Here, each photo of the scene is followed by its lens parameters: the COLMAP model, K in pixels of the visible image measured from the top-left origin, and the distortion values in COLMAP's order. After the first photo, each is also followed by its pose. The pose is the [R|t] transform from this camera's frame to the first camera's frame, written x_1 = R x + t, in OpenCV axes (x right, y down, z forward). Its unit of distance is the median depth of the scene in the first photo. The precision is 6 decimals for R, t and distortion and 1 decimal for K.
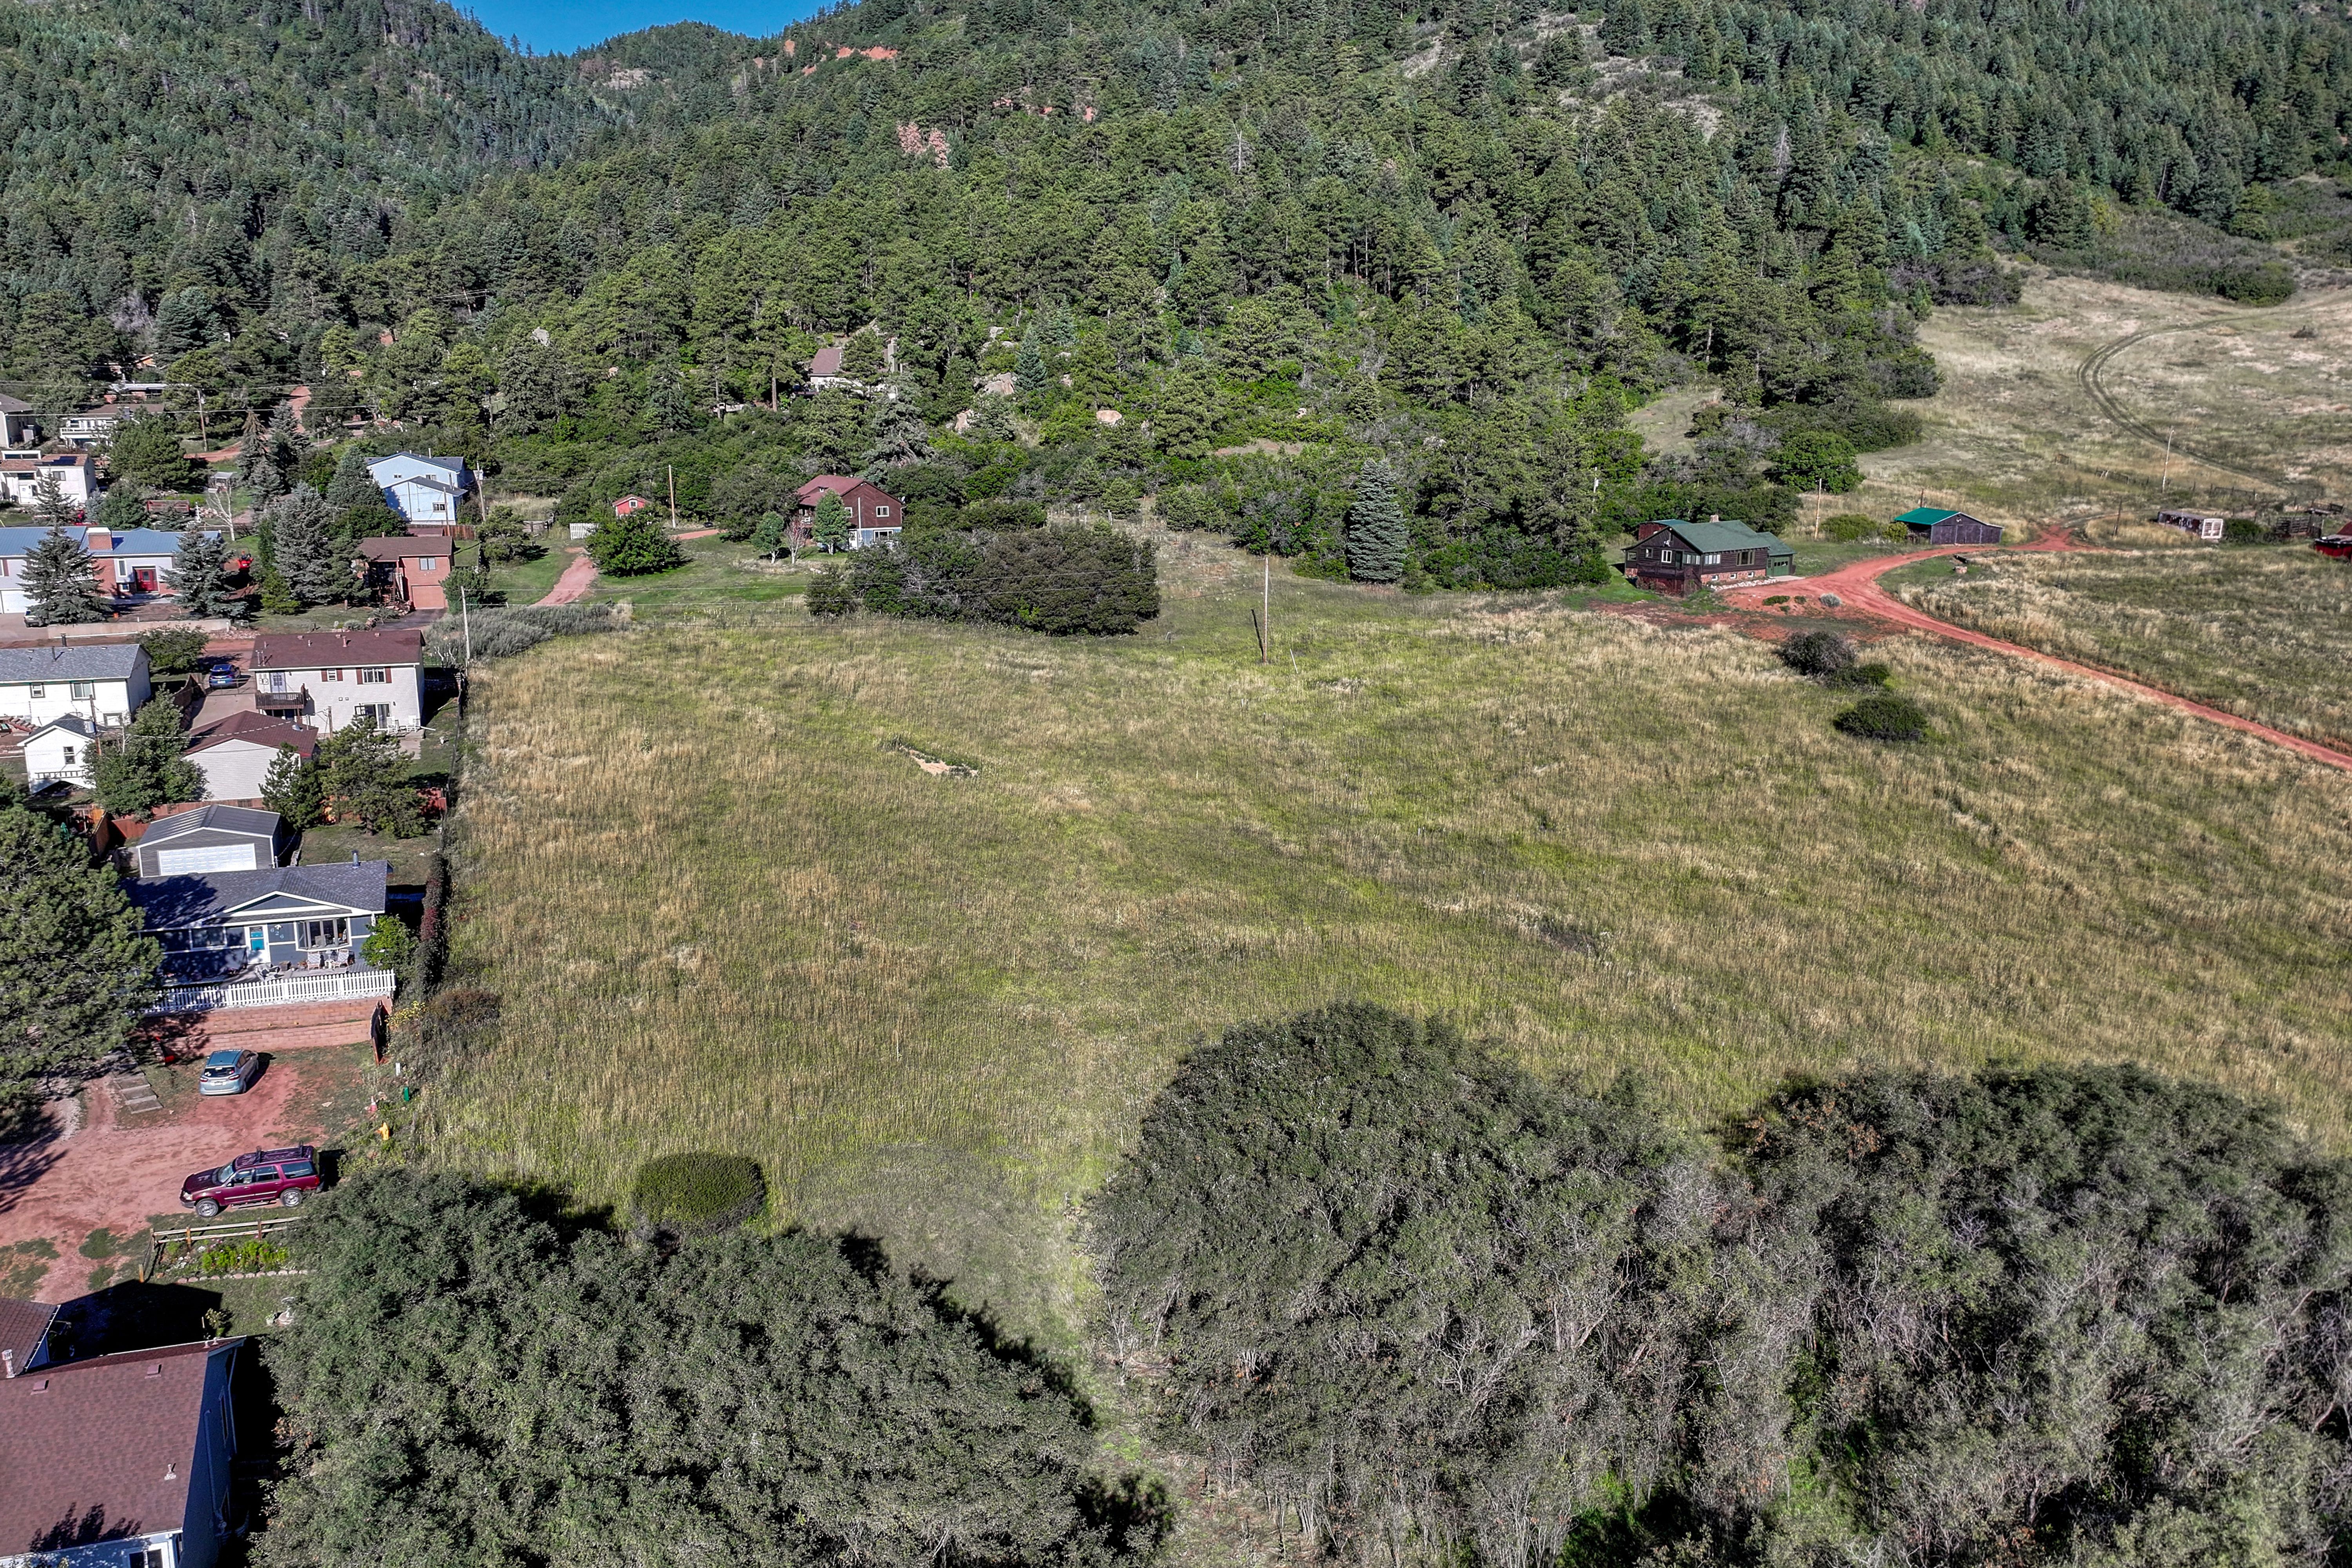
lens RADIAL K [[1939.8, 0, 1158.9], [0, 1939.8, 784.9], [0, 0, 1]] dist [0.068595, -0.068377]
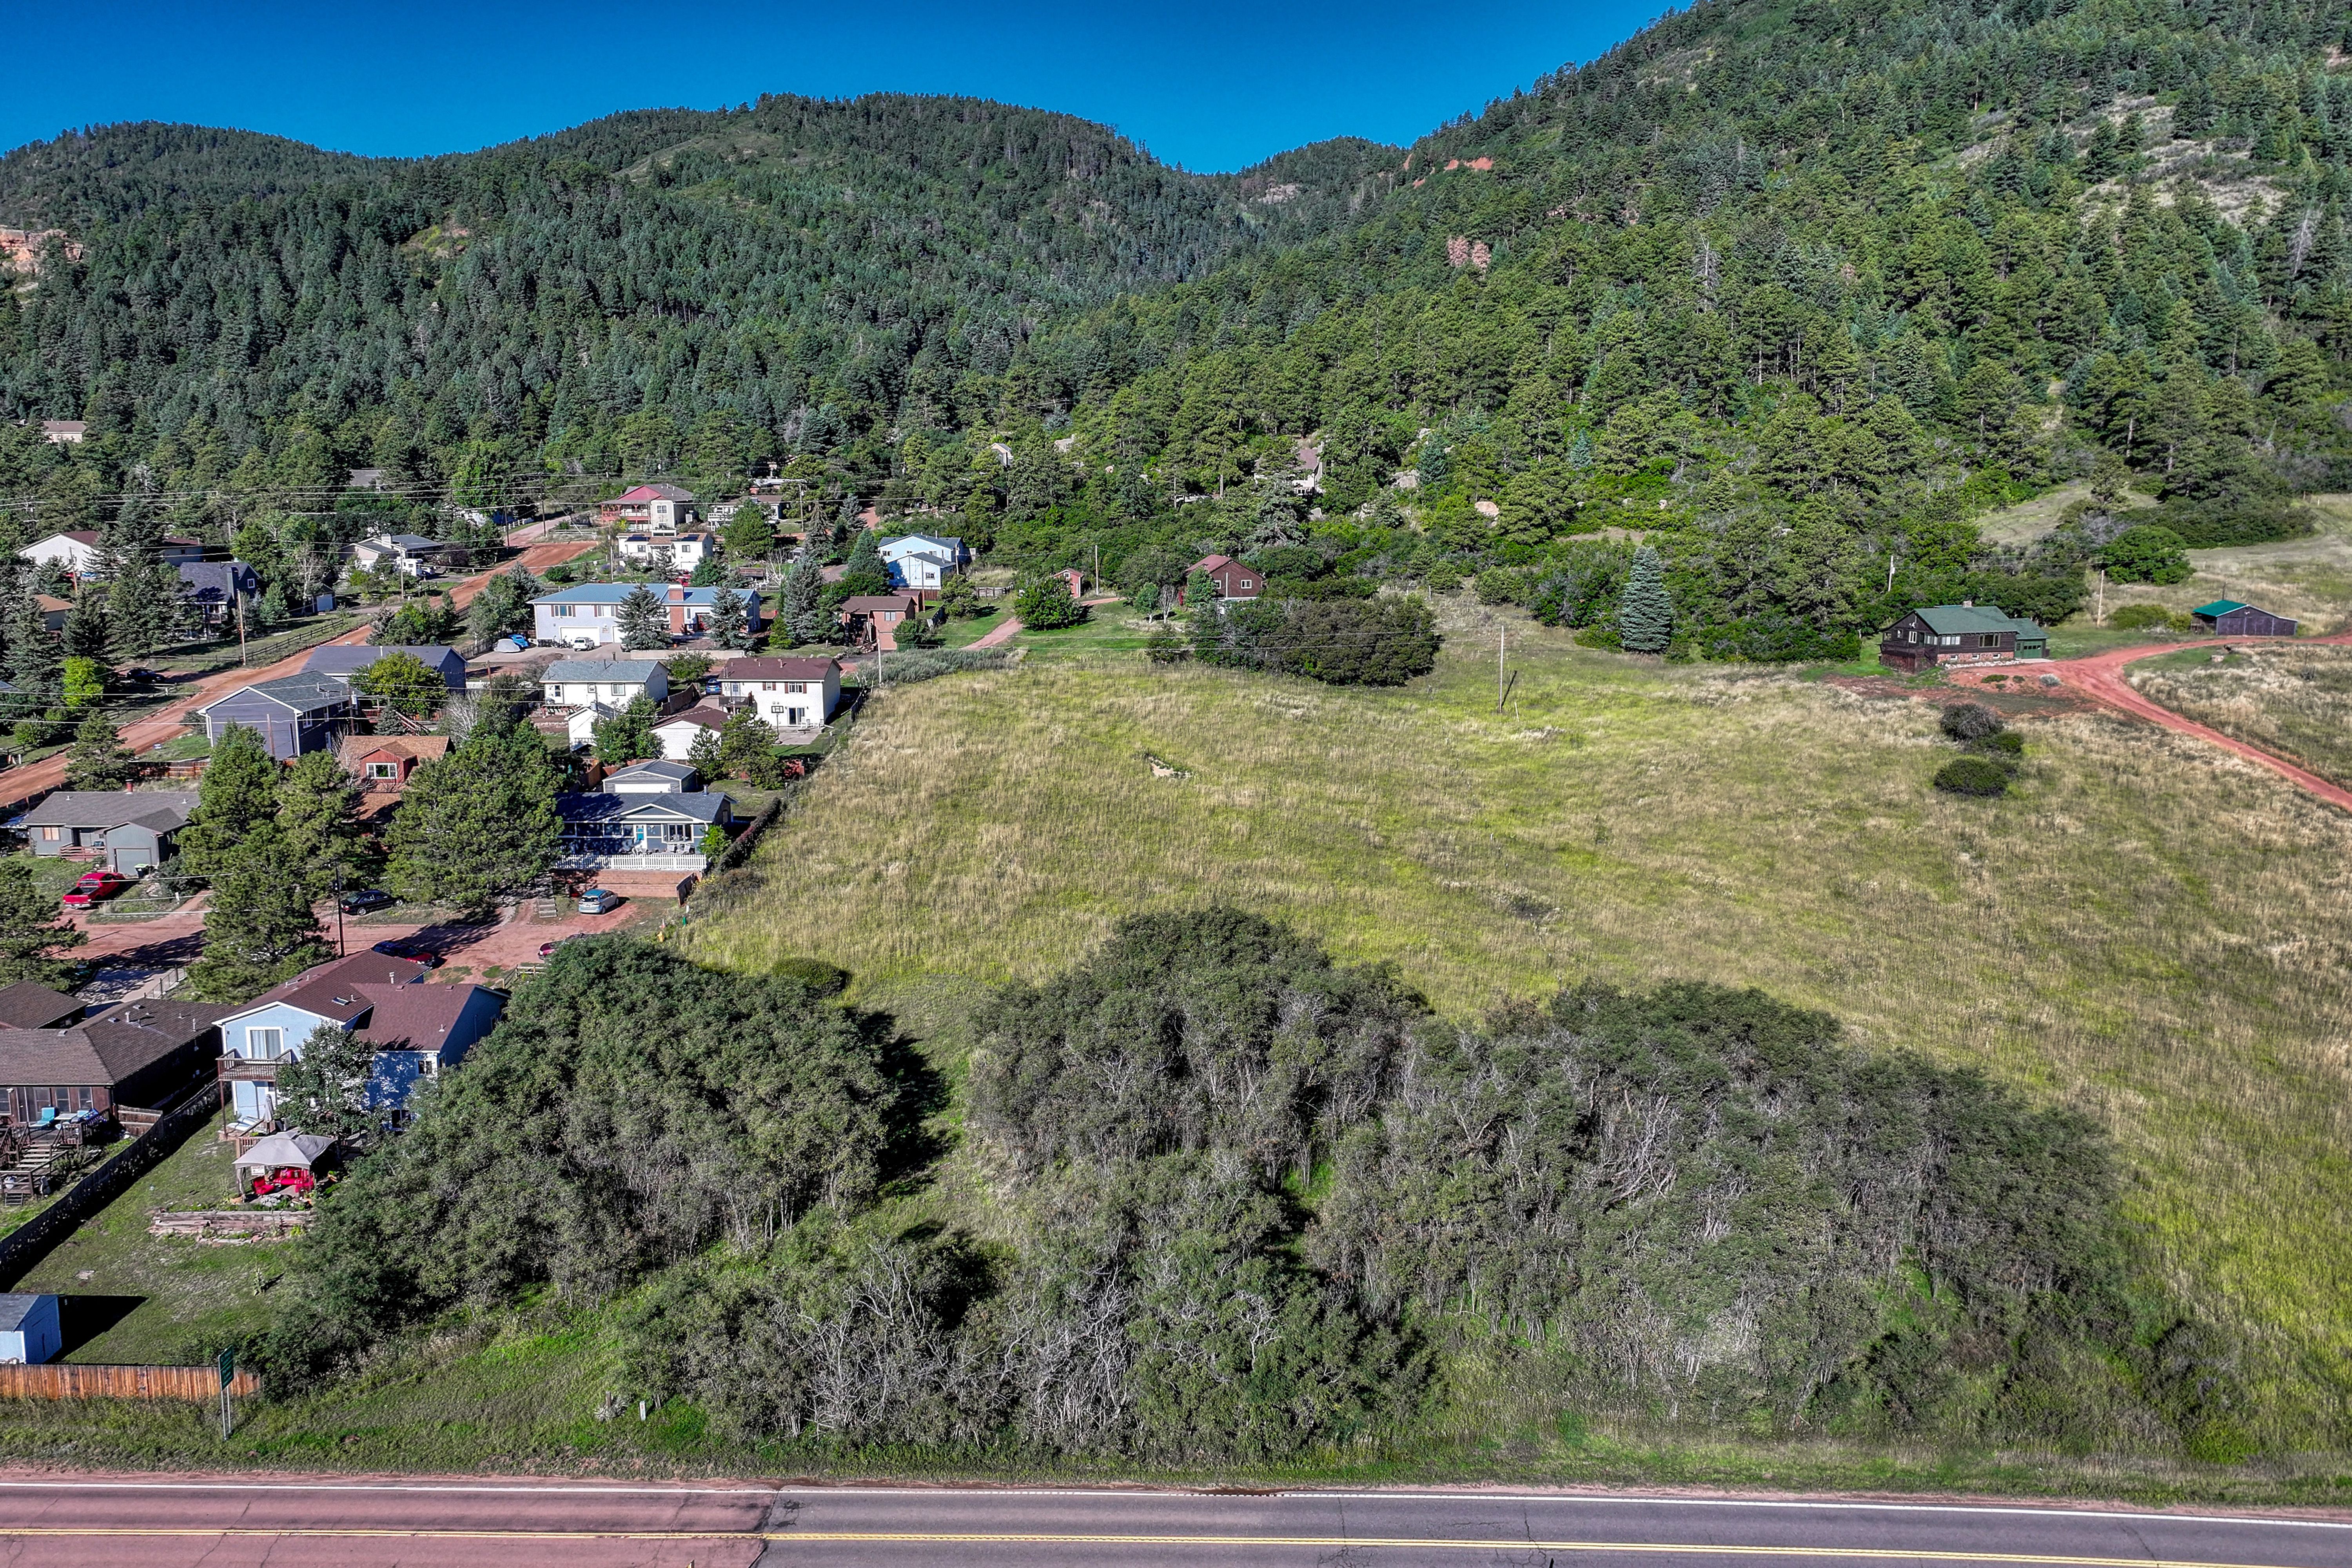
lens RADIAL K [[1939.8, 0, 1155.8], [0, 1939.8, 784.3], [0, 0, 1]] dist [0.068595, -0.068377]
pose [[0.943305, 0.053522, -0.327584, 0.210541], [-0.067033, 0.997297, -0.030083, 0.026470], [0.325089, 0.050336, 0.944343, -0.171620]]
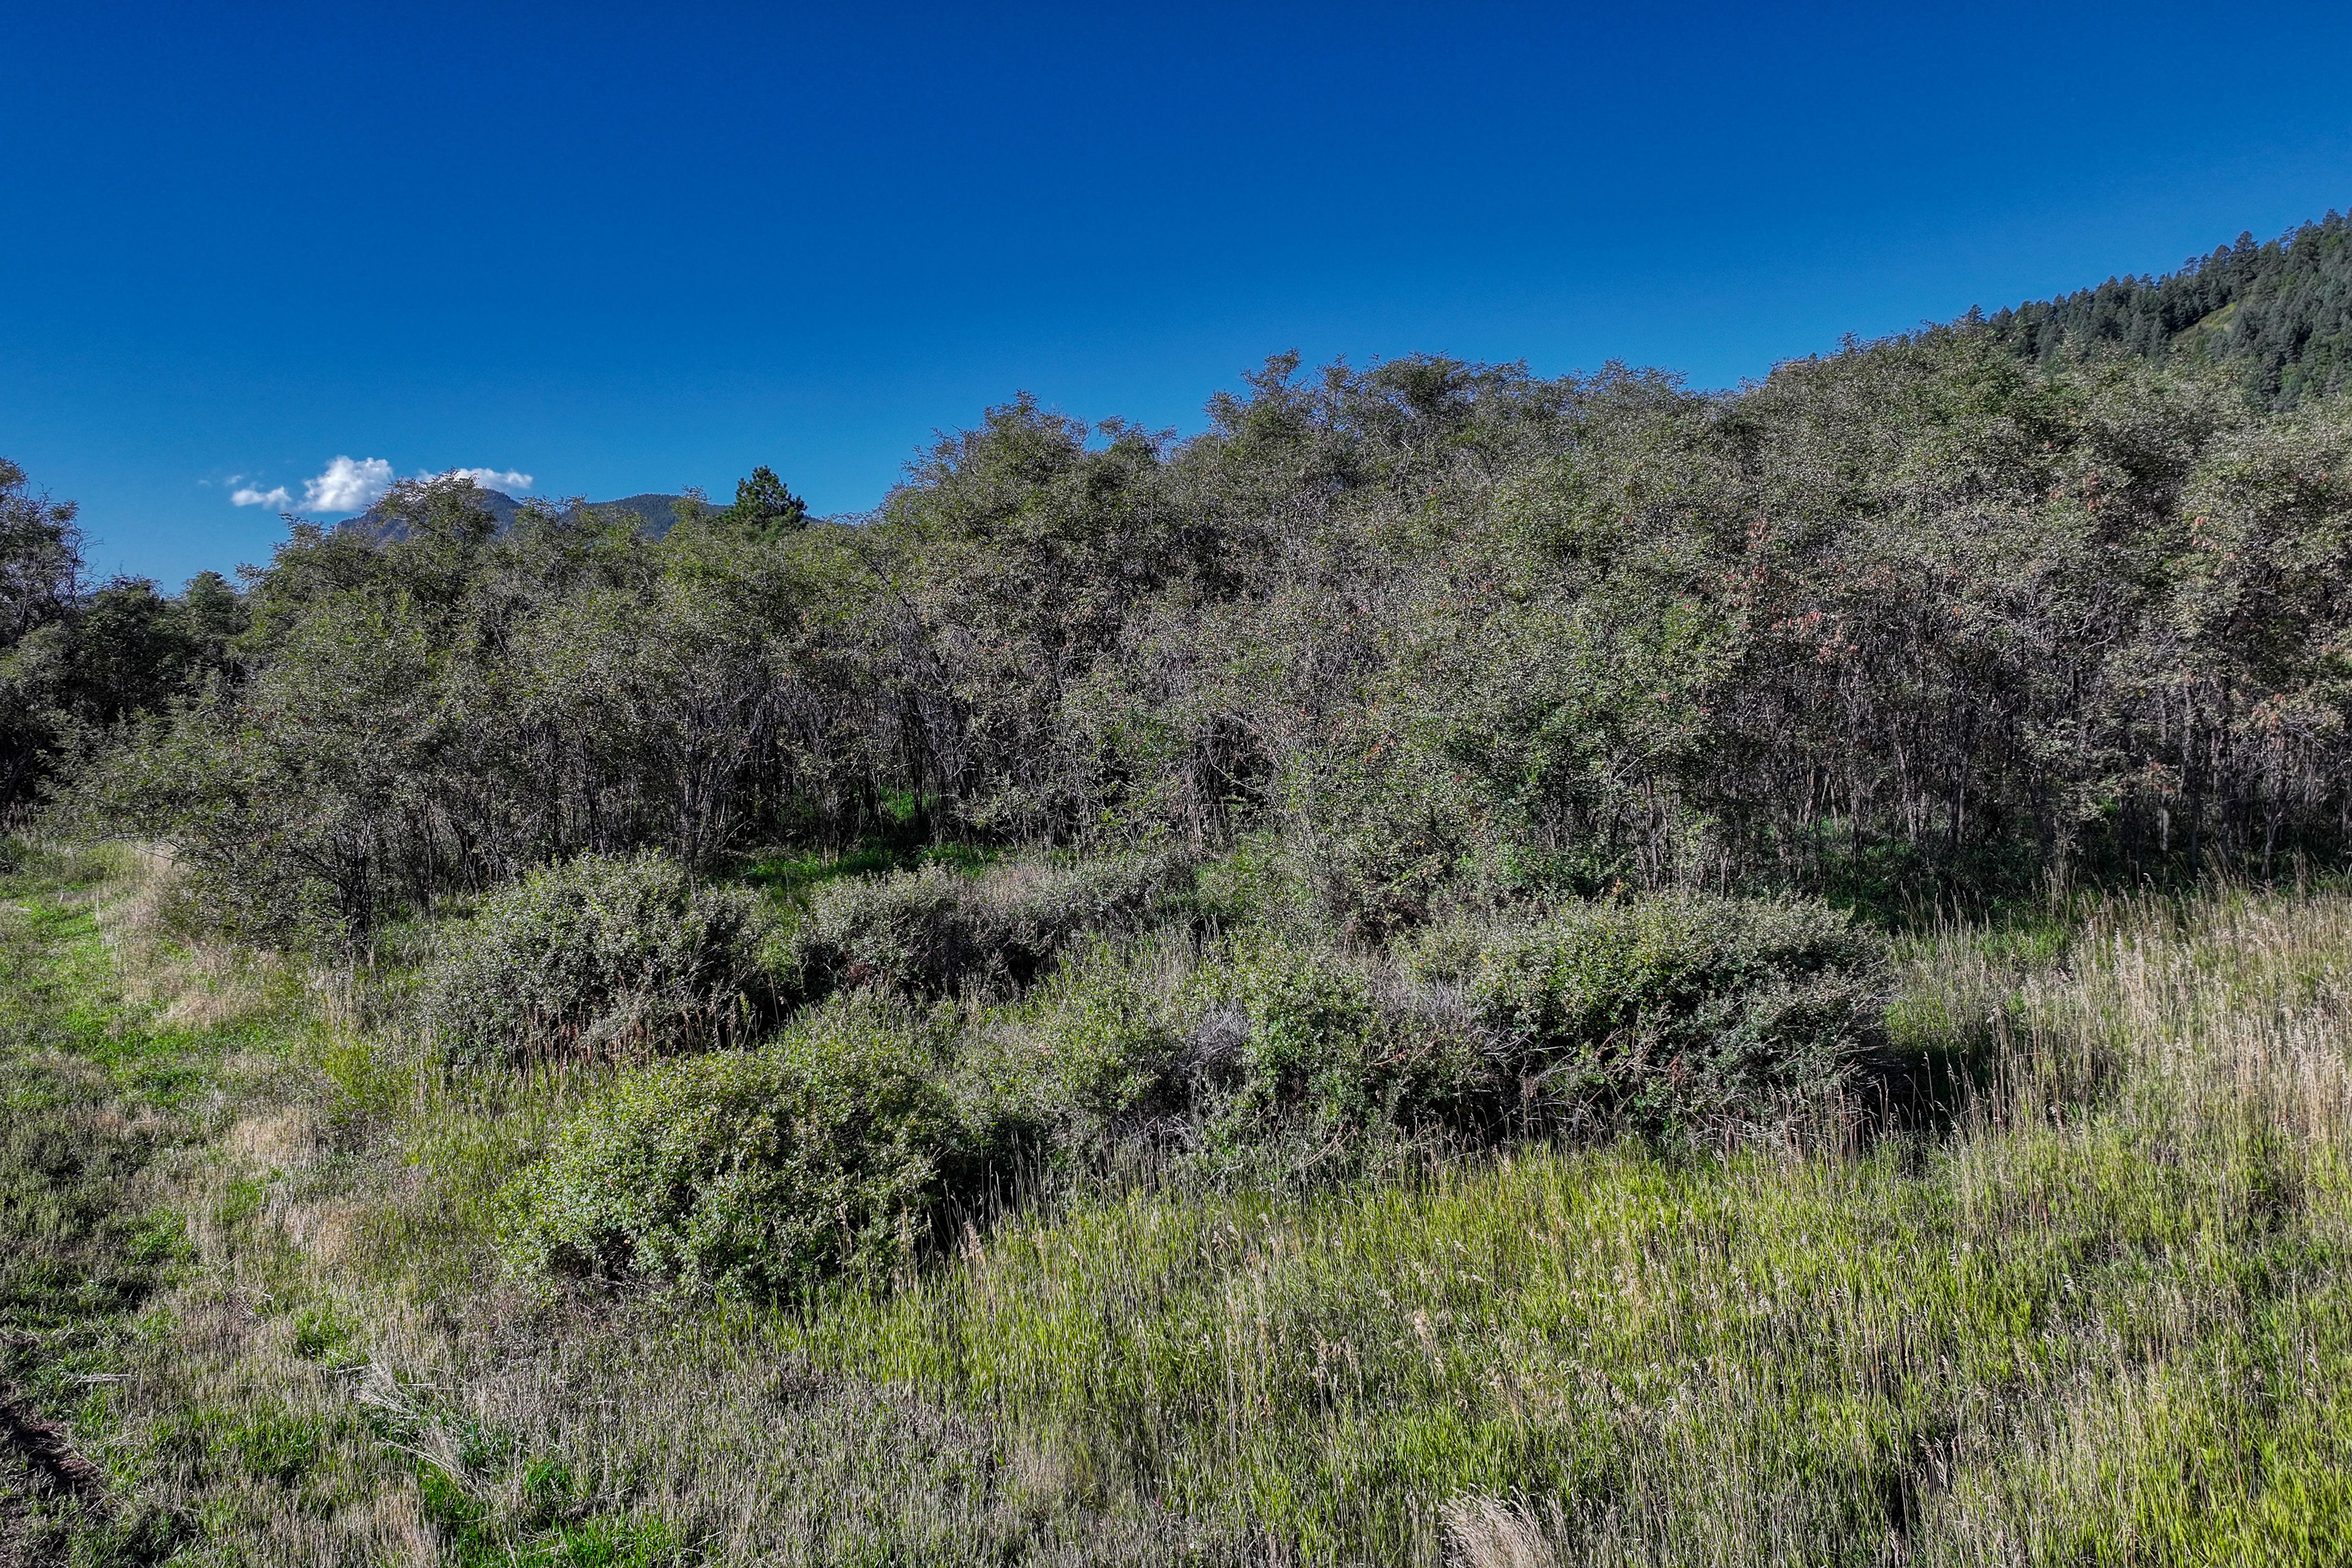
lens RADIAL K [[1939.8, 0, 1160.1], [0, 1939.8, 780.8], [0, 0, 1]] dist [0.068595, -0.068377]
pose [[0.280189, 0.041987, -0.959026, 0.347476], [-0.188323, 0.982034, -0.012026, 0.110920], [0.941291, 0.183976, 0.283062, 0.247962]]
